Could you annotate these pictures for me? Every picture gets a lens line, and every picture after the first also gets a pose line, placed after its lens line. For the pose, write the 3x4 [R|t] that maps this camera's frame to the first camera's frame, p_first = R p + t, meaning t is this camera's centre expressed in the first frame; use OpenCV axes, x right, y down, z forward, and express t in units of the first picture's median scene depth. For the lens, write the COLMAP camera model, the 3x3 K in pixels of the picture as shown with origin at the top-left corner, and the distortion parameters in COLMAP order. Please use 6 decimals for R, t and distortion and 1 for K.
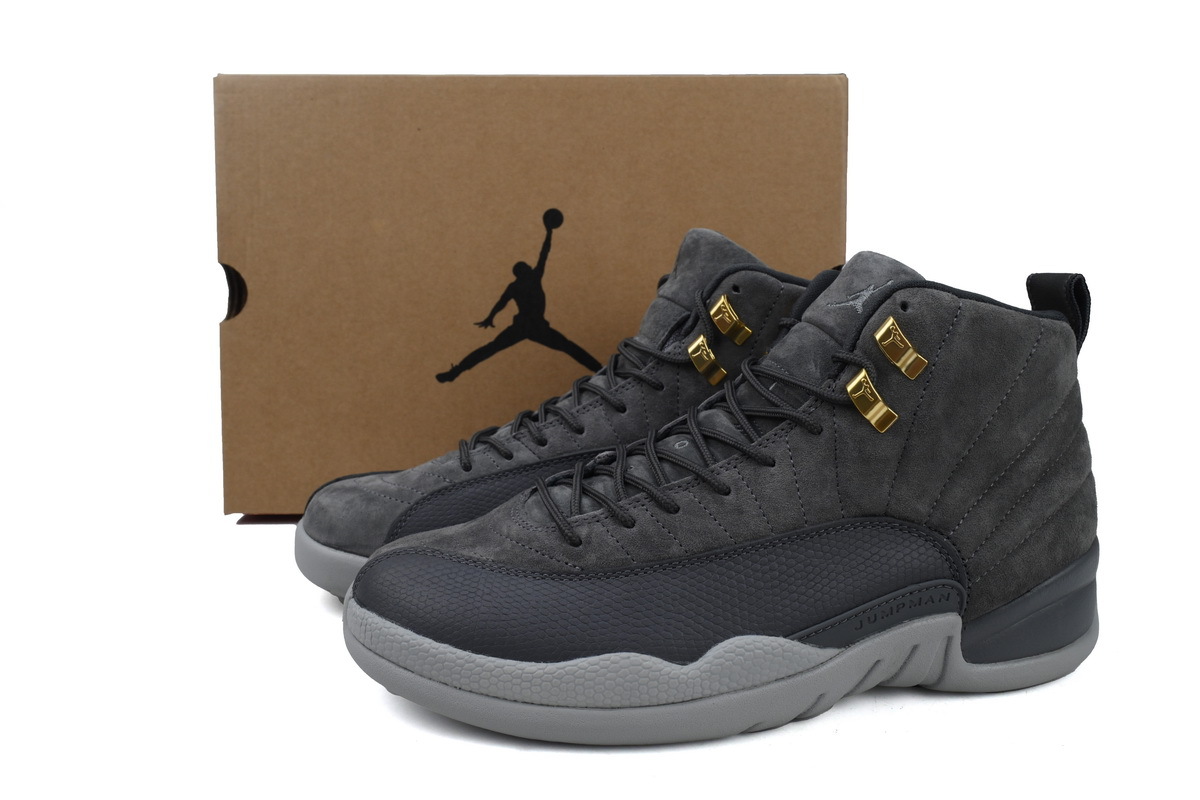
lens RADIAL K [[939.3, 0, 596.1], [0, 939.3, 398.3], [0, 0, 1]] dist [-0.012797, -0.005512]
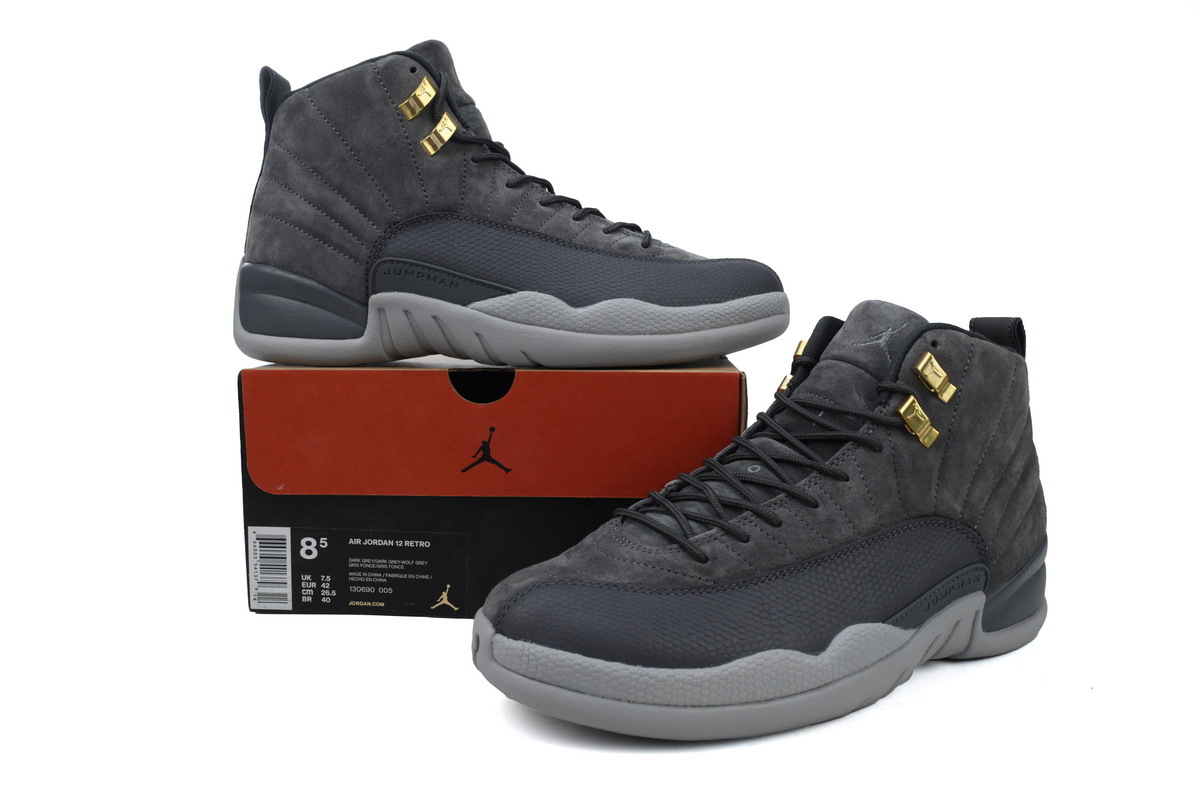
lens RADIAL K [[939.3, 0, 604.3], [0, 939.3, 390.2], [0, 0, 1]] dist [-0.012797, -0.005512]
pose [[0.952300, -0.031368, 0.303546, -0.462626], [0.049743, 0.997355, -0.052991, 0.006184], [-0.301081, 0.065563, 0.951342, -0.039349]]
